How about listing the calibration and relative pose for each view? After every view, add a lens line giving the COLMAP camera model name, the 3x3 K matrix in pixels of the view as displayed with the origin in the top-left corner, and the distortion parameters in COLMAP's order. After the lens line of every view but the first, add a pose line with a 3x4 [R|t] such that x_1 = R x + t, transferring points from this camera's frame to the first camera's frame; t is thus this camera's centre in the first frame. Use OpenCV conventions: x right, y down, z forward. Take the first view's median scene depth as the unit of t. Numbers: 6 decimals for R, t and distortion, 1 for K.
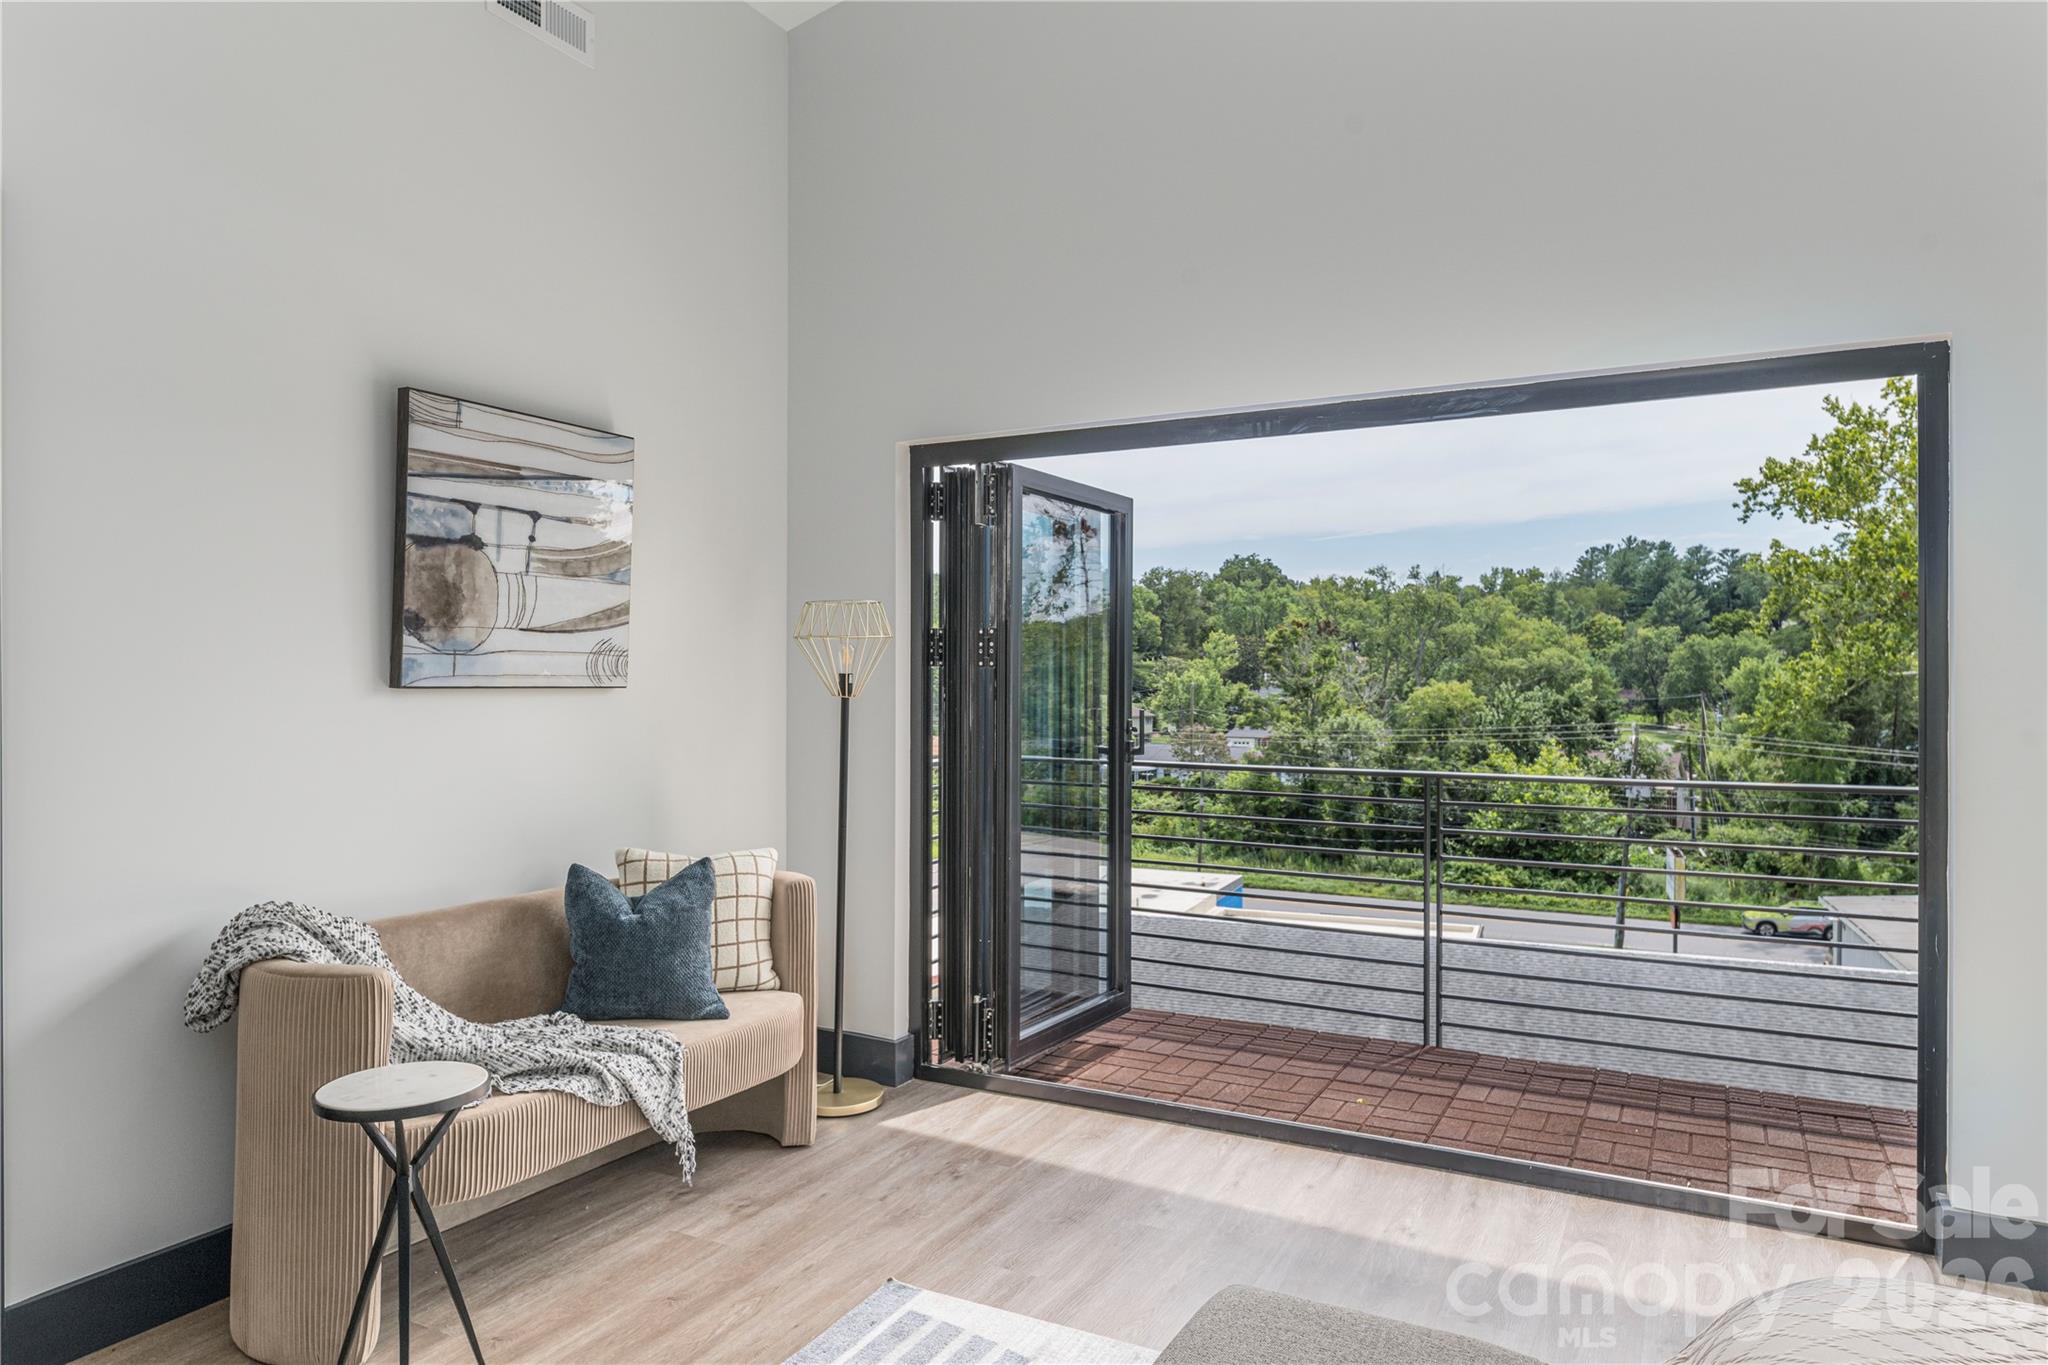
lens RADIAL K [[1280.1, 0, 1022.0], [0, 1280.1, 681.0], [0, 0, 1]] dist [-0.001061, -0.001452]
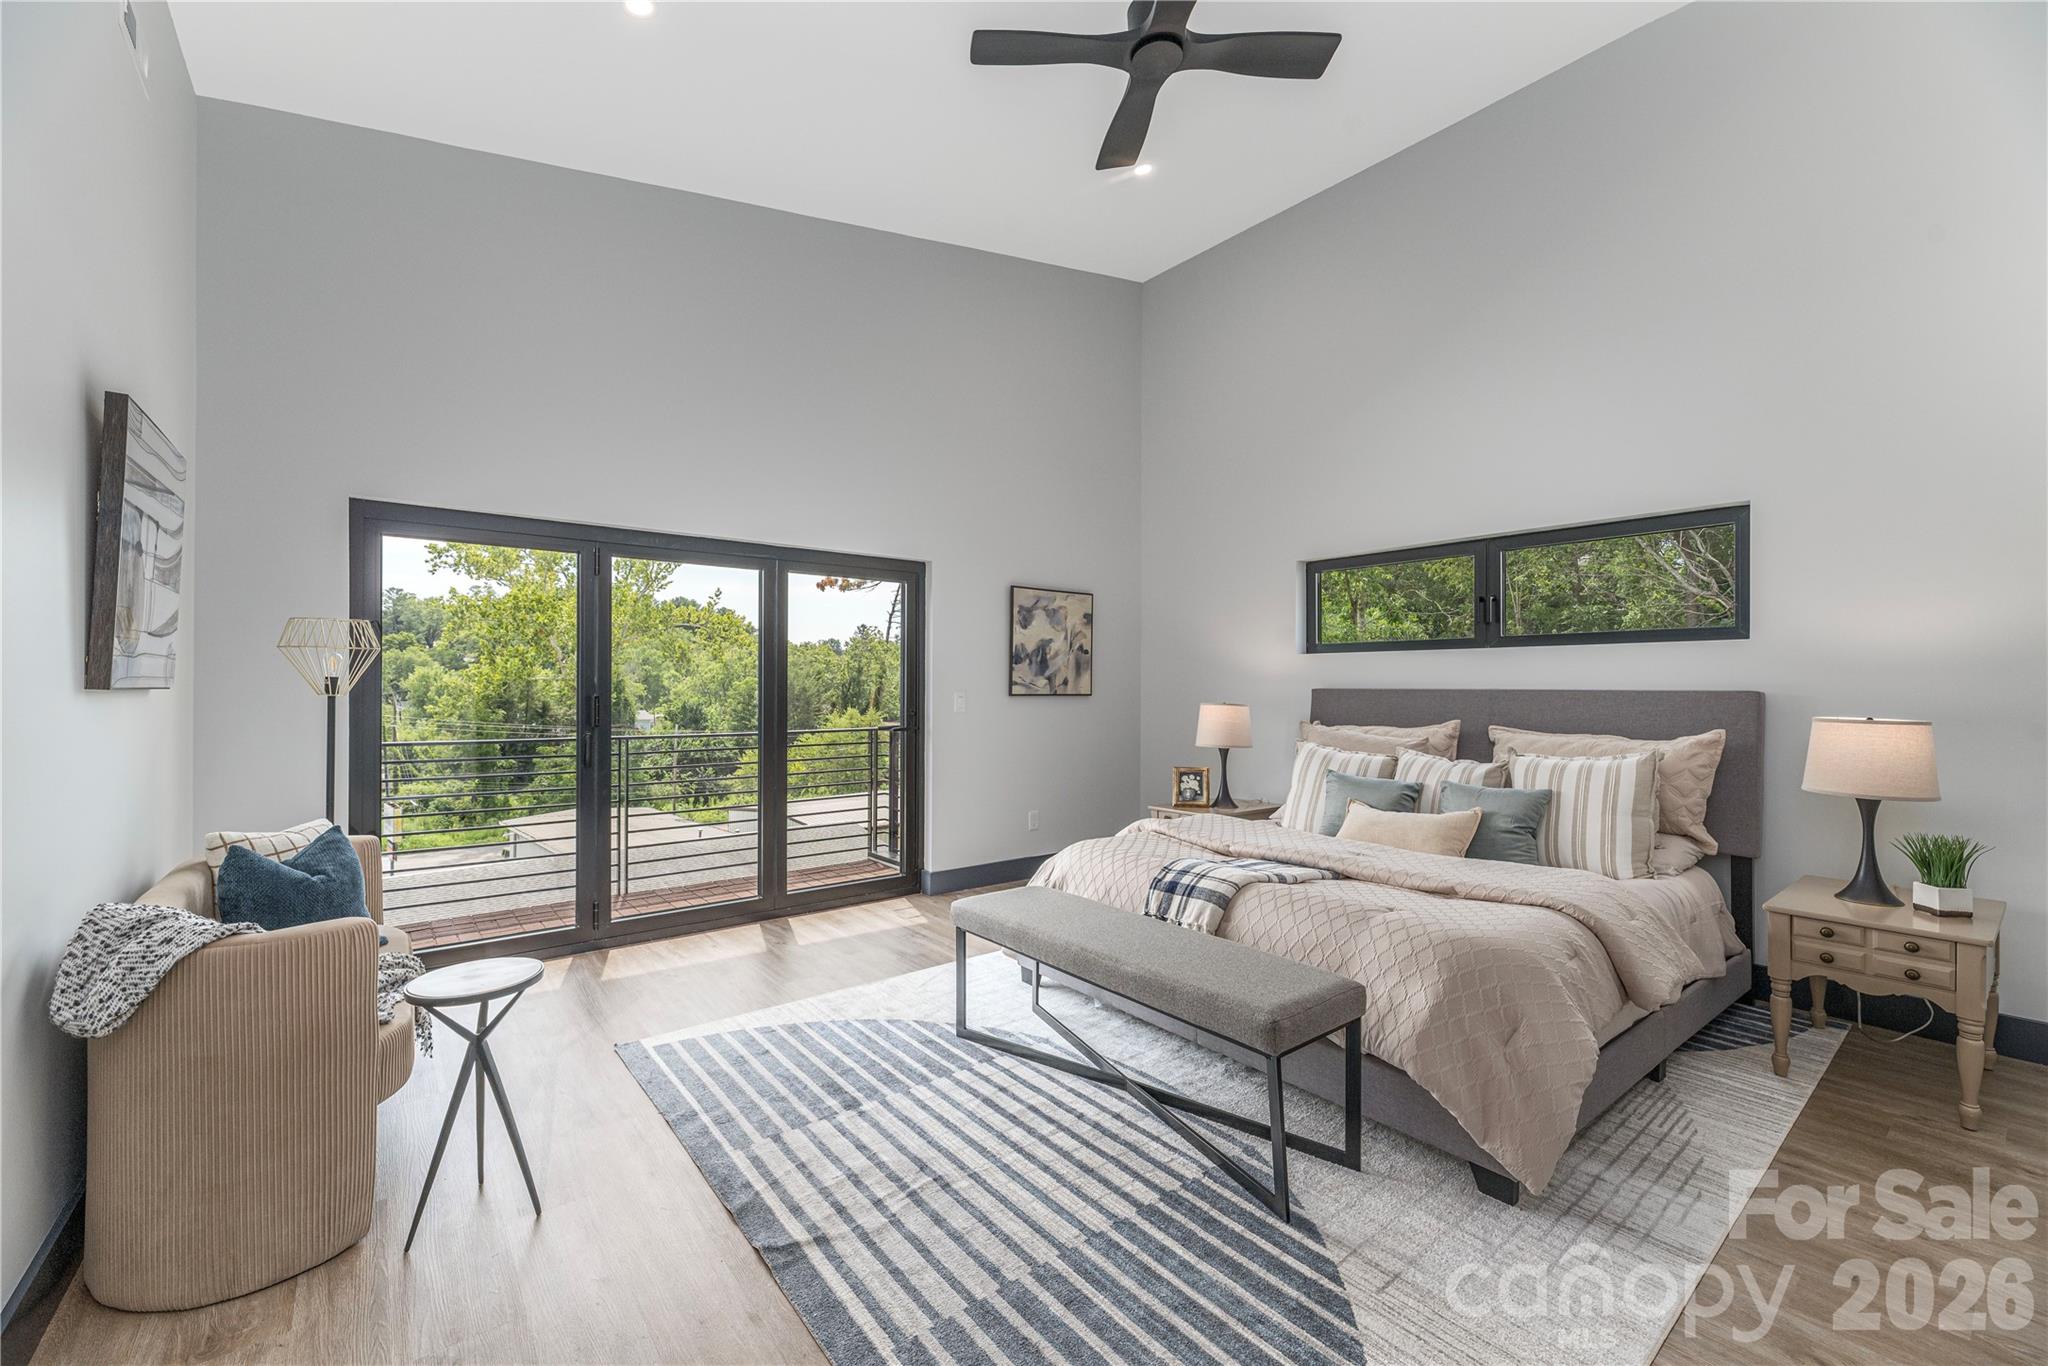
lens RADIAL K [[830.9, 0, 1028.2], [0, 830.9, 679.7], [0, 0, 1]] dist [0.000169, -0.000269]
pose [[0.396367, 0.007209, 0.918064, -0.728398], [-0.003877, 0.999973, -0.006178, -0.001022], [-0.918084, -0.001110, 0.396384, 0.068554]]
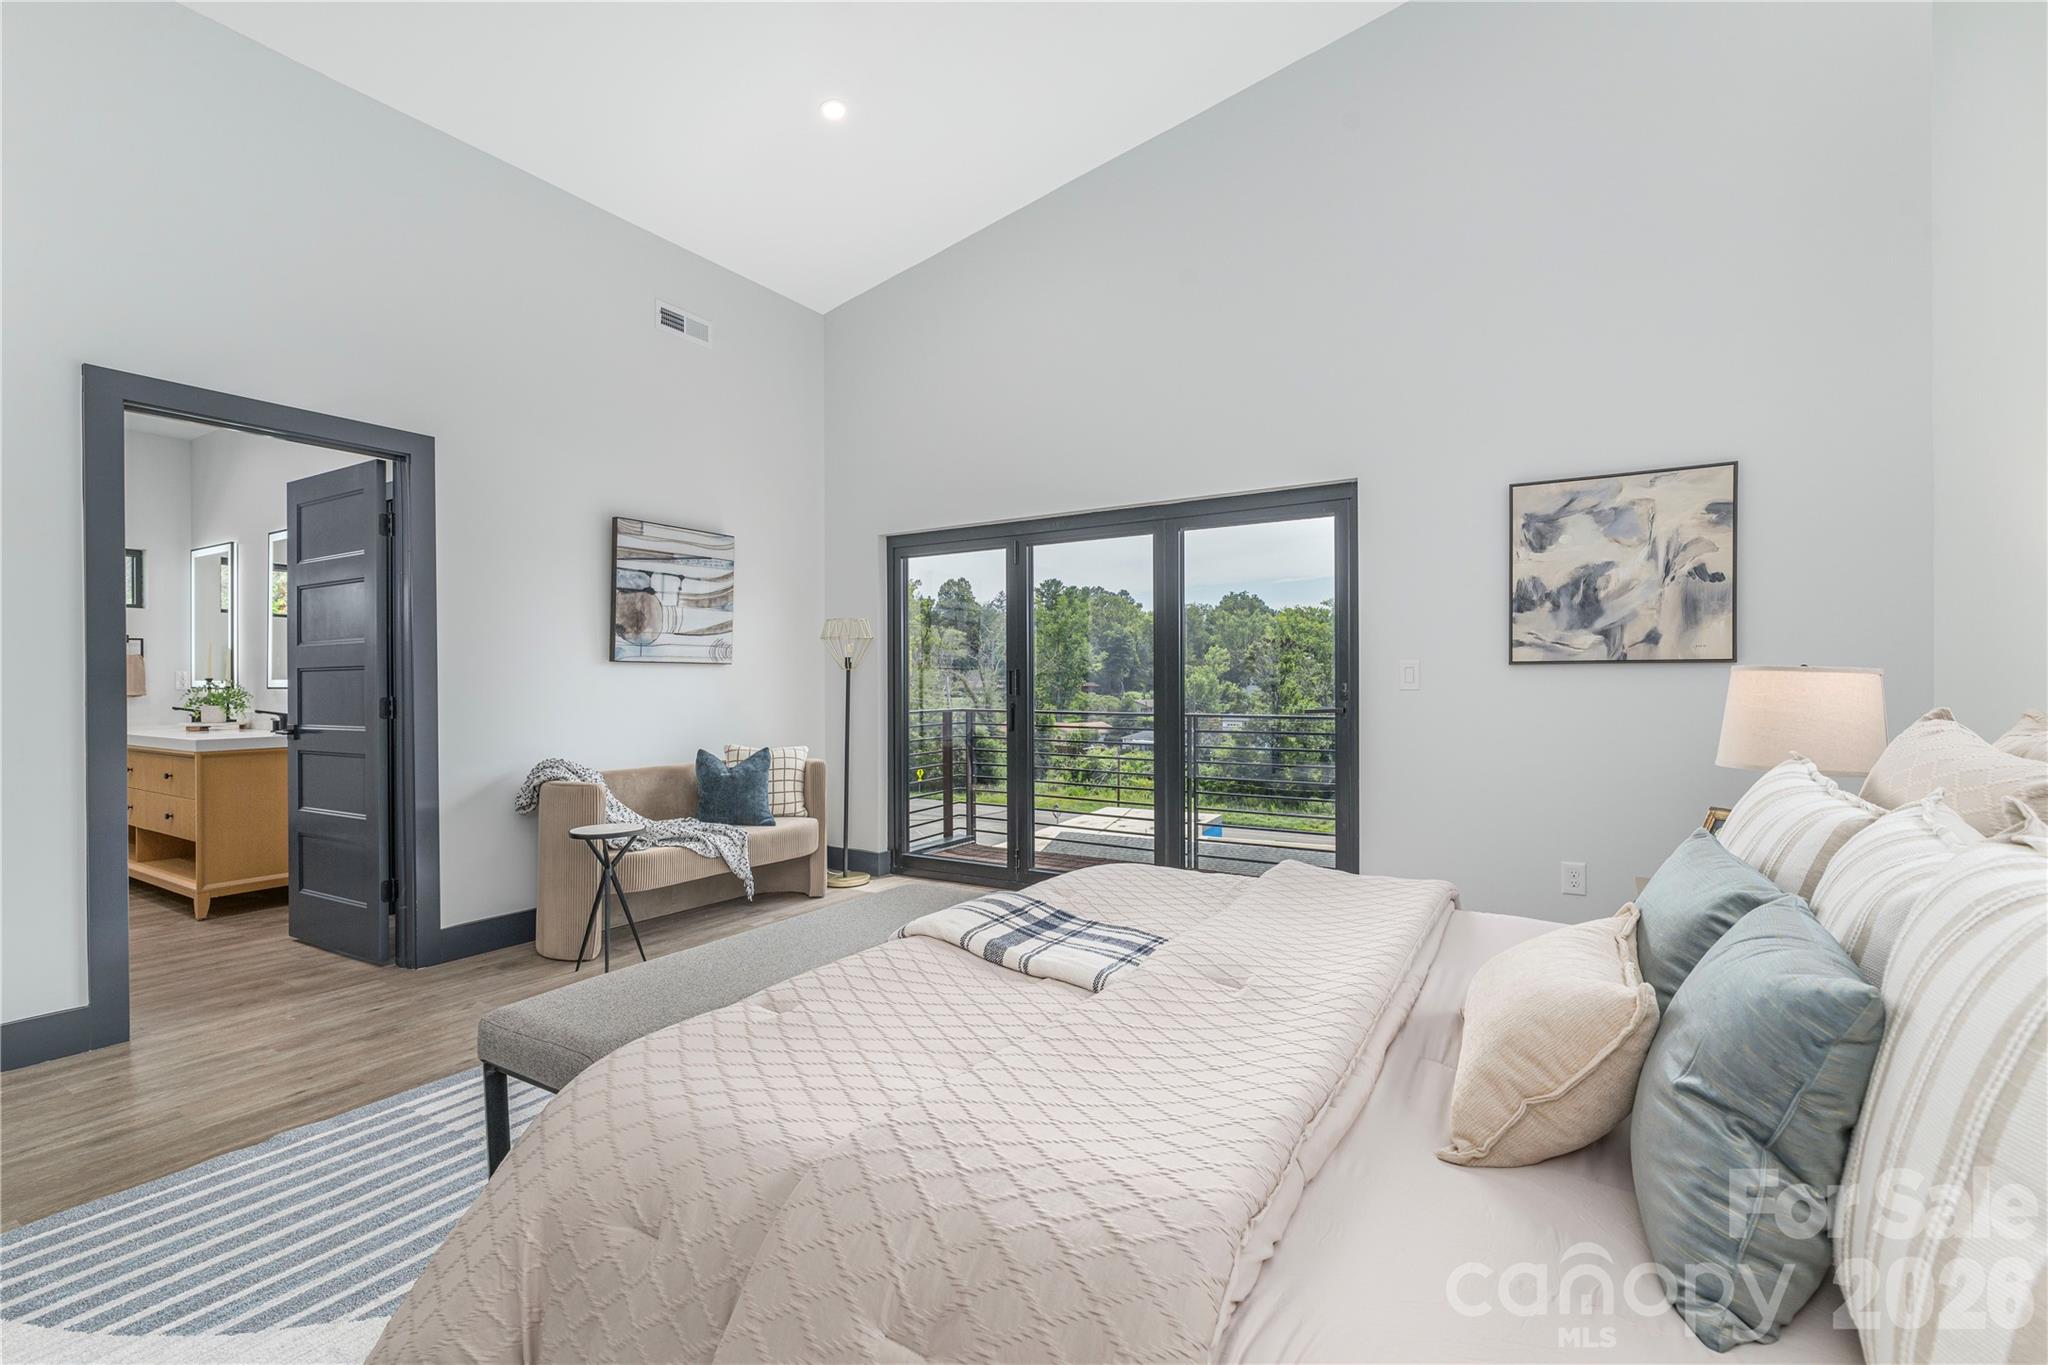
lens RADIAL K [[903.9, 0, 1027.2], [0, 903.9, 683.8], [0, 0, 1]] dist [-0.001600, -0.000330]
pose [[0.997987, -0.005825, -0.063146, 0.247382], [0.005866, 0.999983, 0.000468, 0.040348], [0.063142, -0.000838, 0.998004, -0.378753]]
